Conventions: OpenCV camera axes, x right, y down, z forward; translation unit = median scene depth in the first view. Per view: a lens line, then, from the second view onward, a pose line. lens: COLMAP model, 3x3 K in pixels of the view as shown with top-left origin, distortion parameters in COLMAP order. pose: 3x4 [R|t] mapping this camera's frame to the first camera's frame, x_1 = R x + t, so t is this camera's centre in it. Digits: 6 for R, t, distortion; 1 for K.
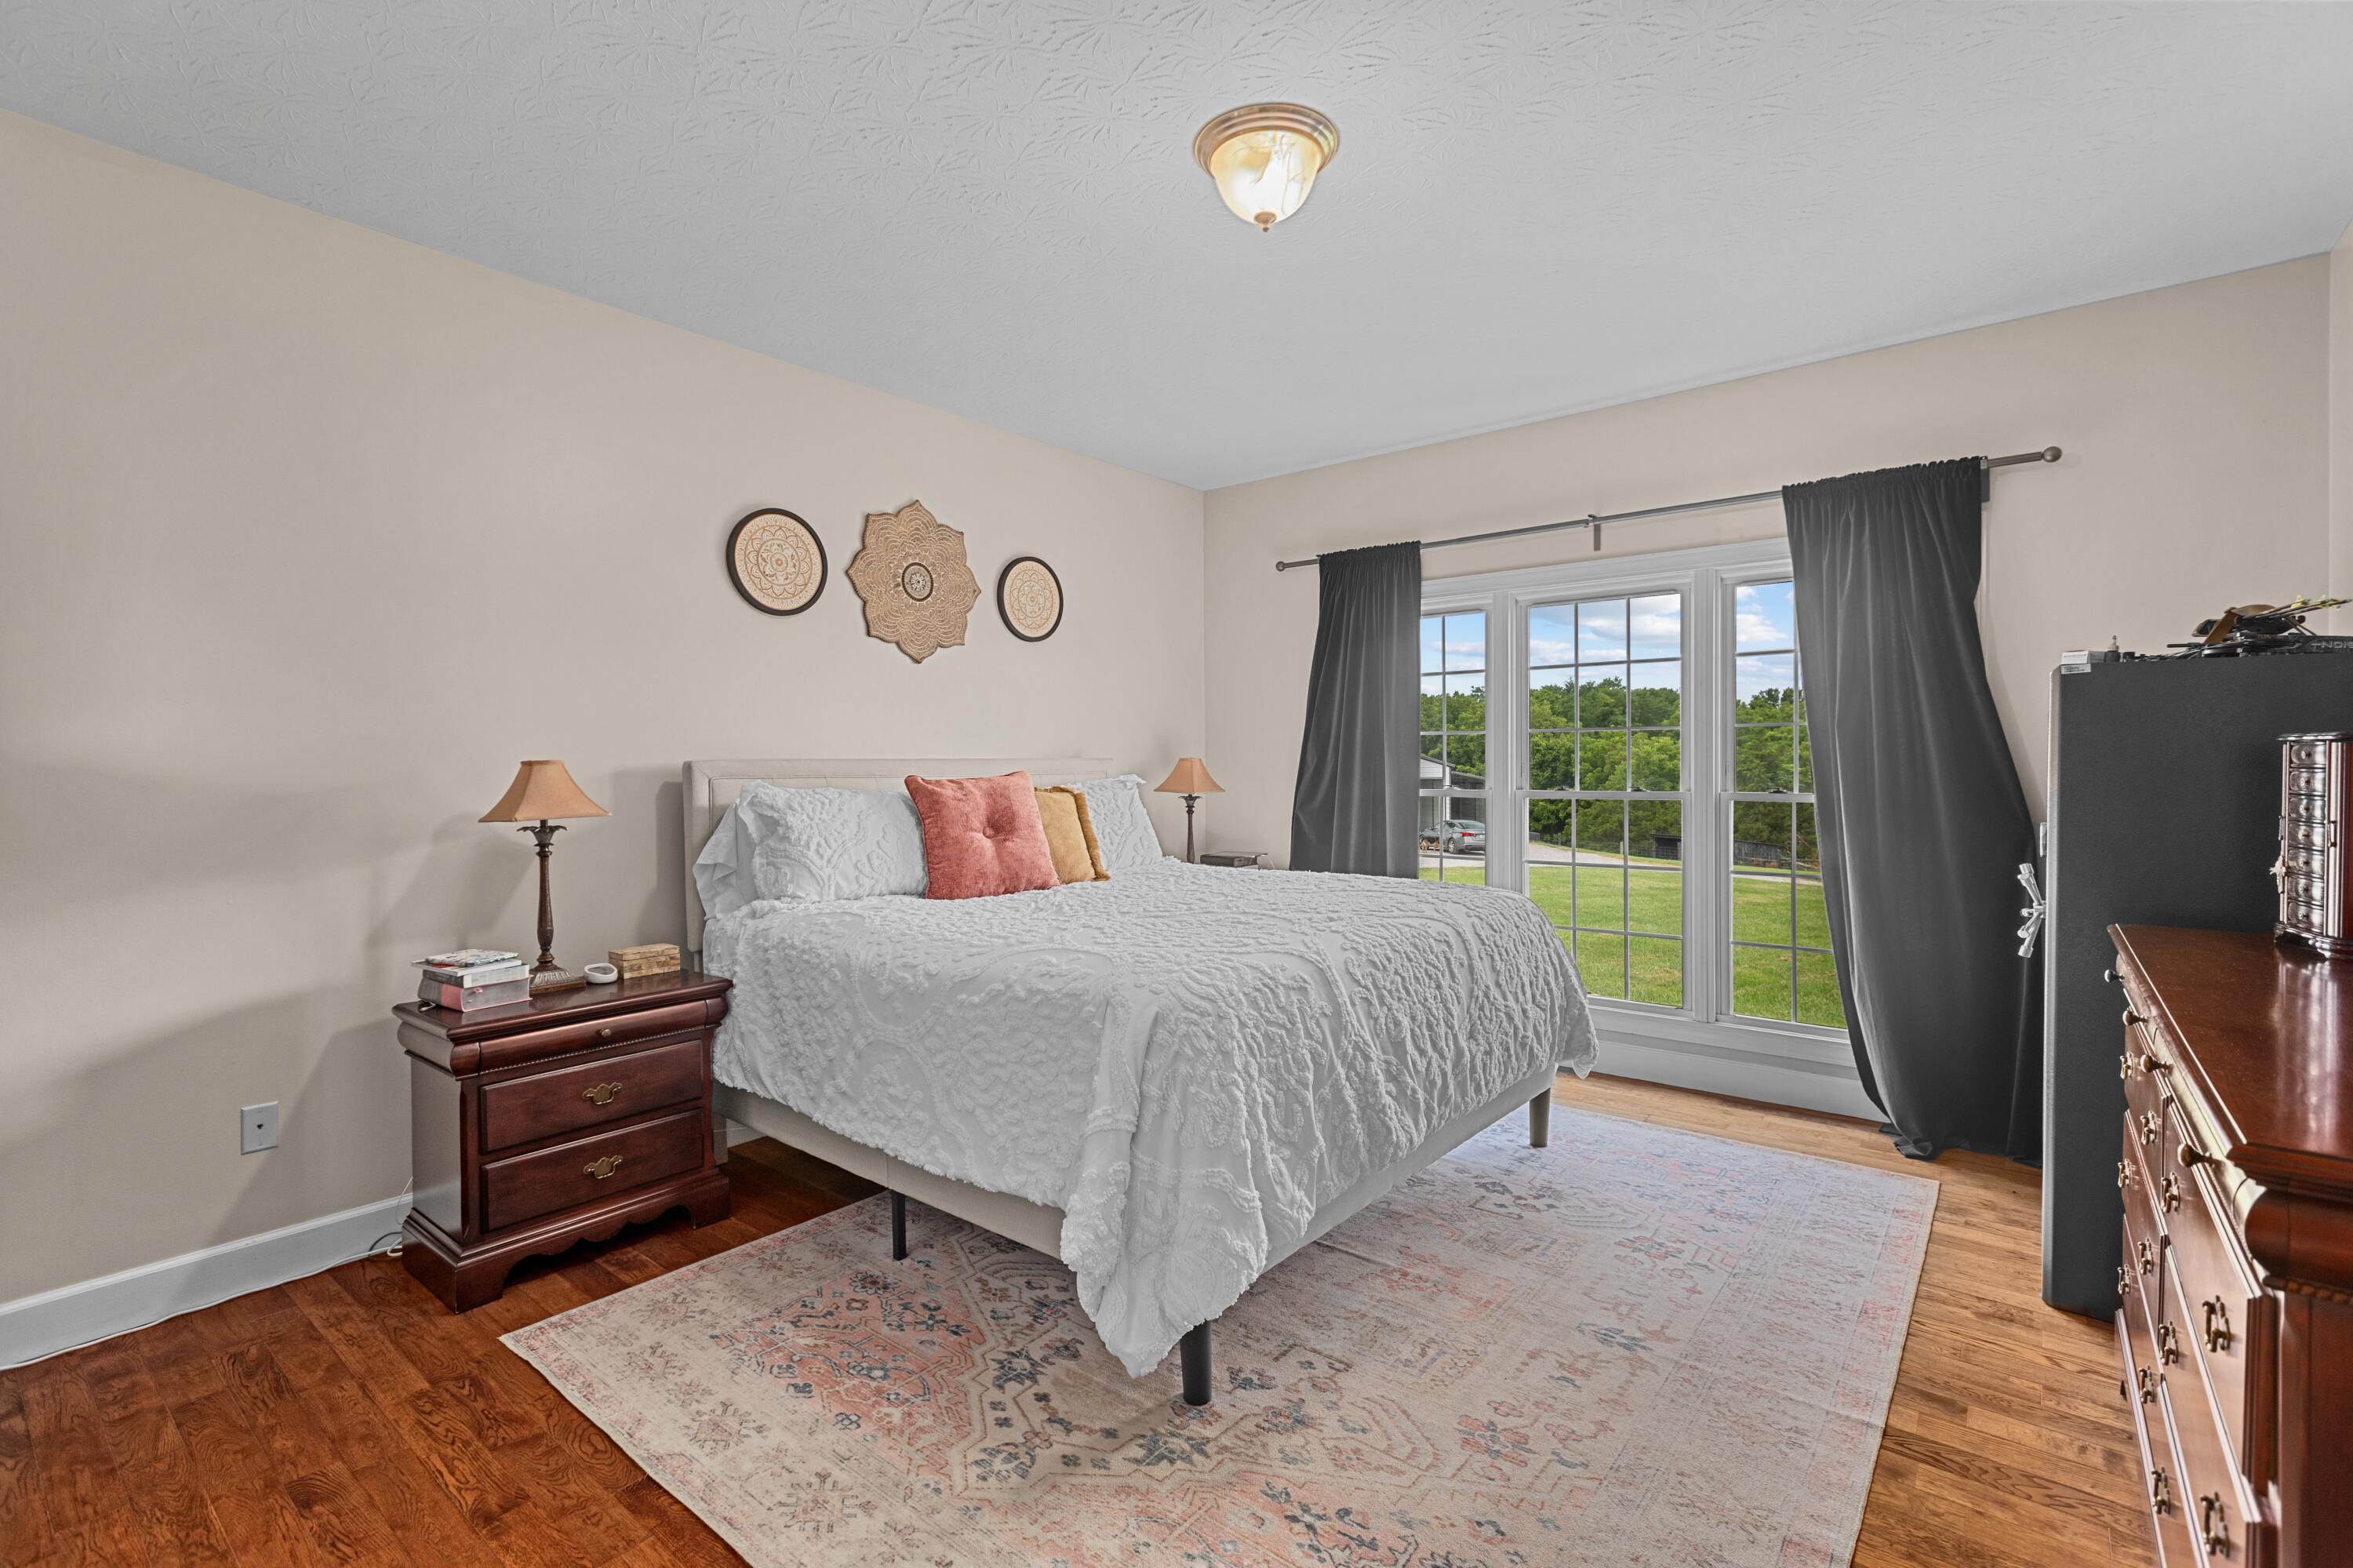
lens RADIAL K [[1054.4, 0, 1166.0], [0, 1054.4, 773.1], [0, 0, 1]] dist [0.000791, 0.000001]
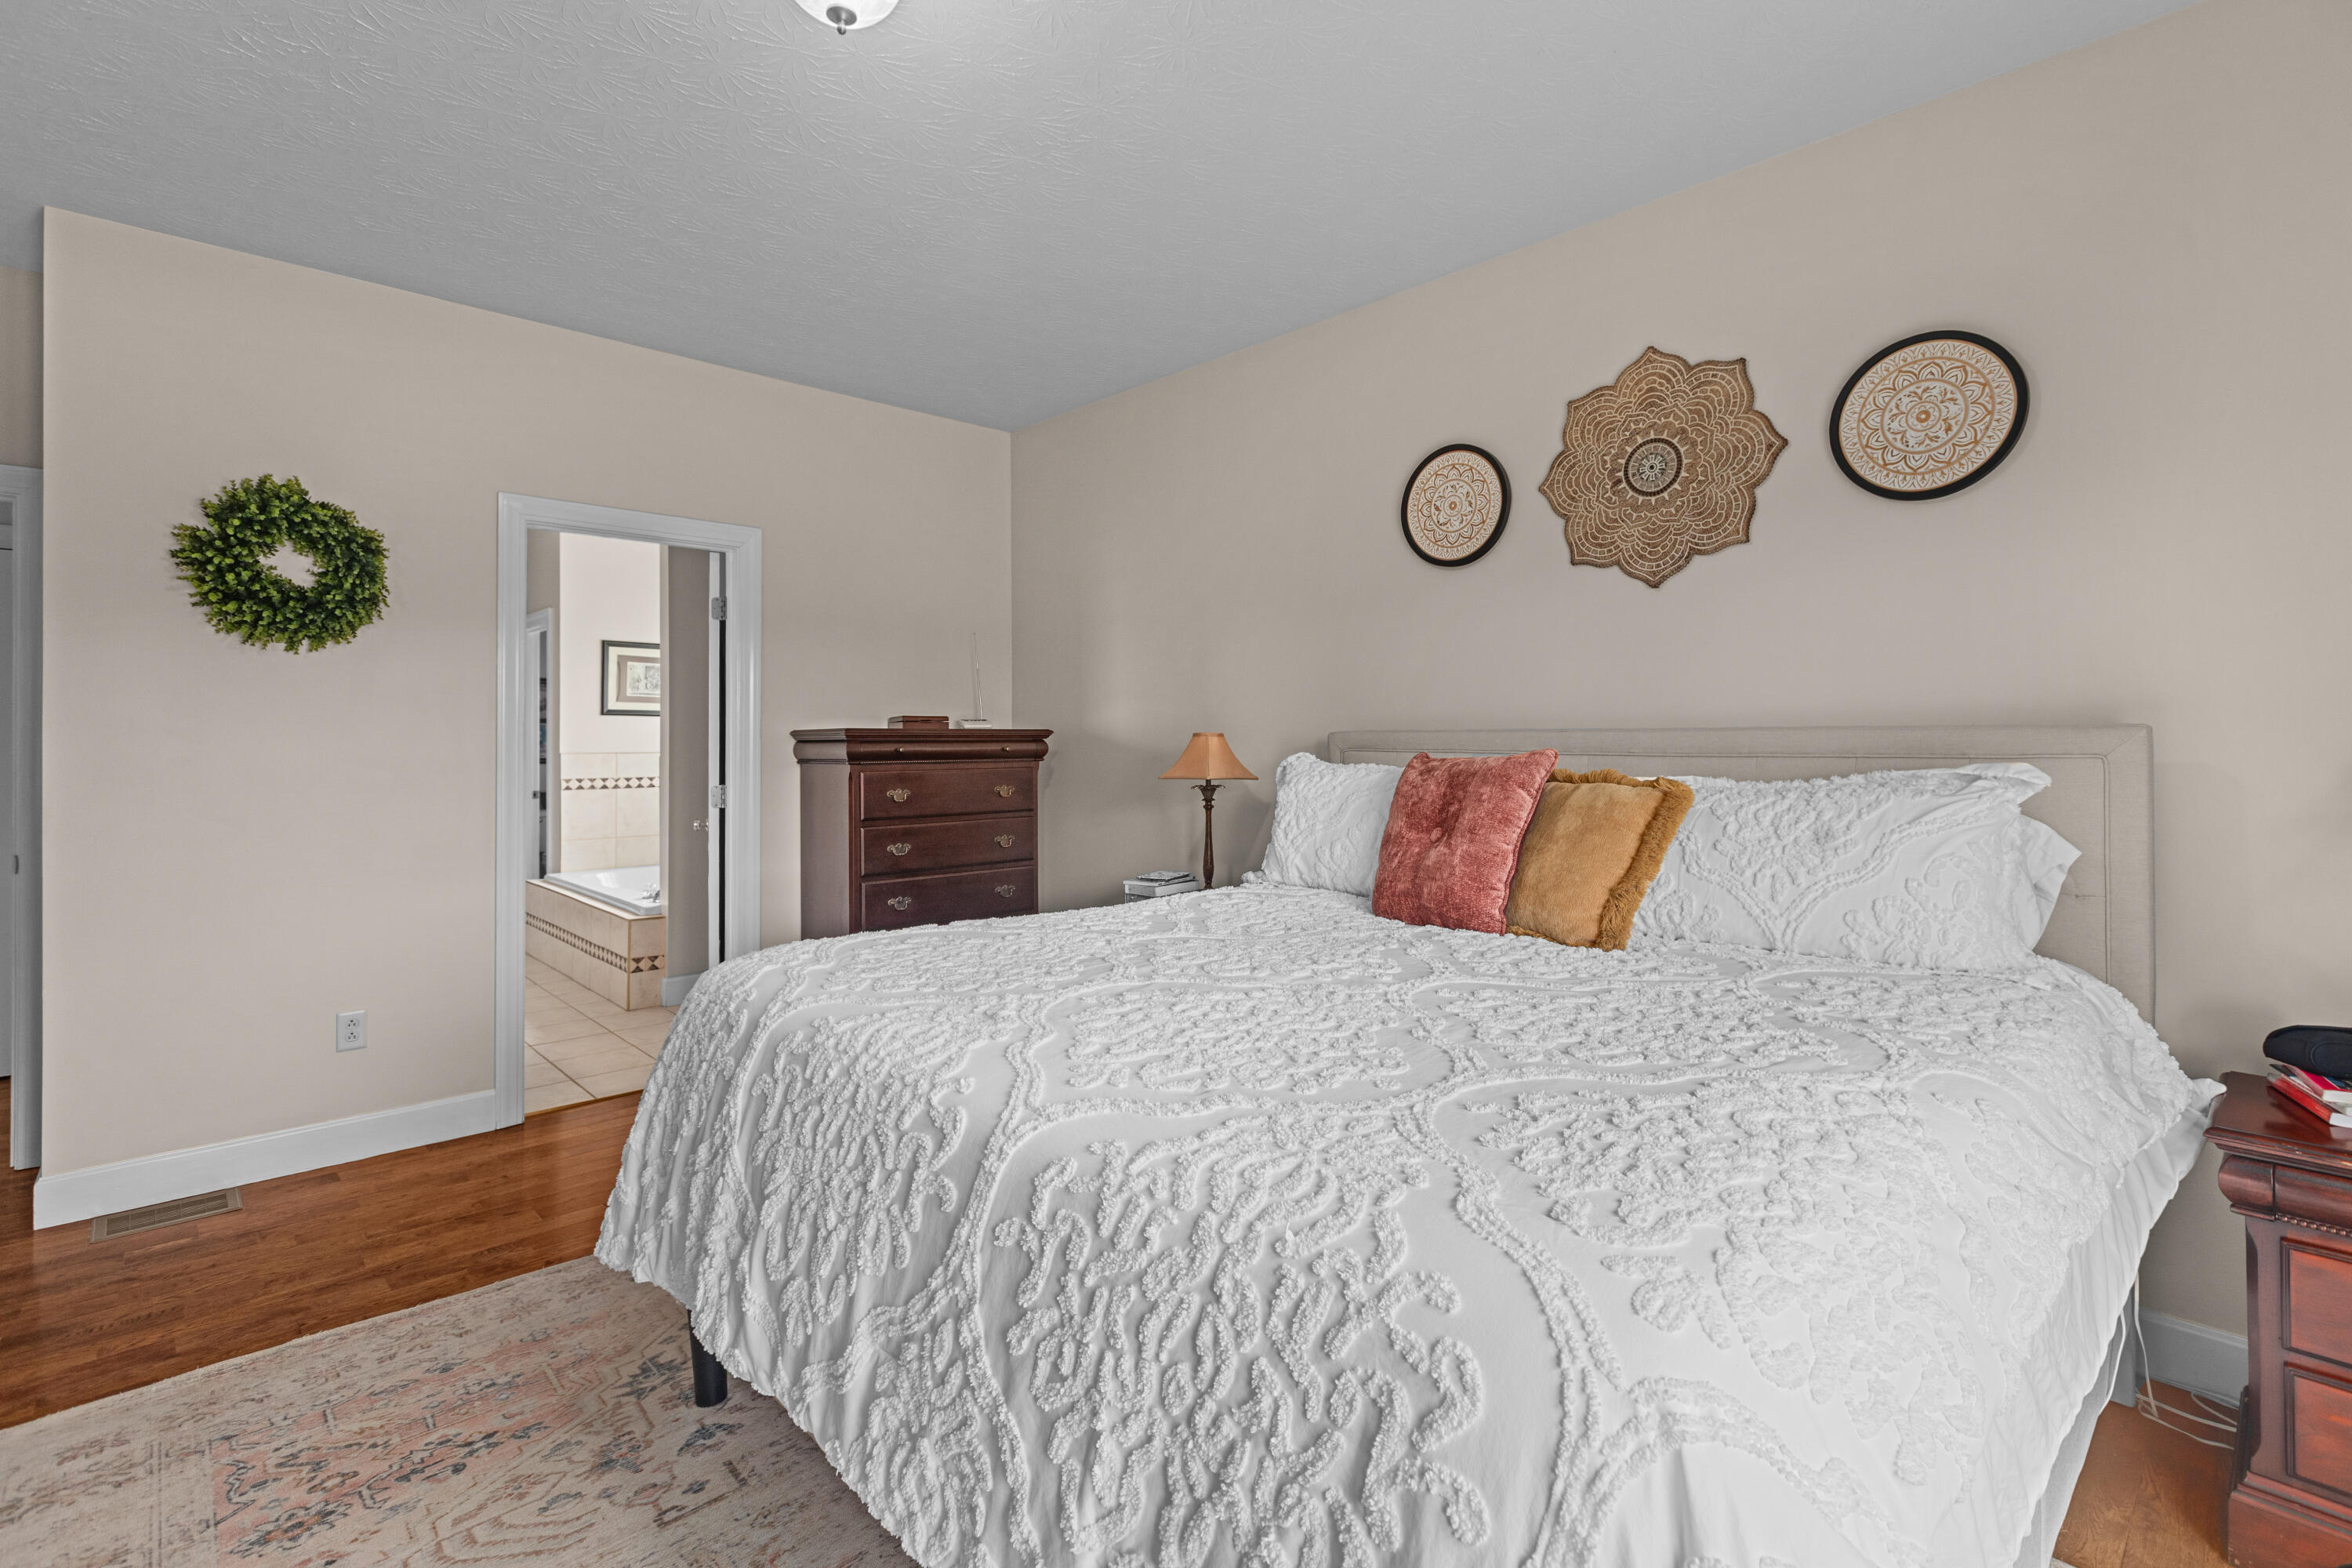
lens RADIAL K [[1080.4, 0, 1171.6], [0, 1080.4, 733.1], [0, 0, 1]] dist [-0.000603, -0.000152]
pose [[-0.124701, -0.005992, -0.992176, 0.652299], [-0.015310, 0.999874, -0.004114, -0.005331], [0.992076, 0.014677, -0.124777, 1.051529]]
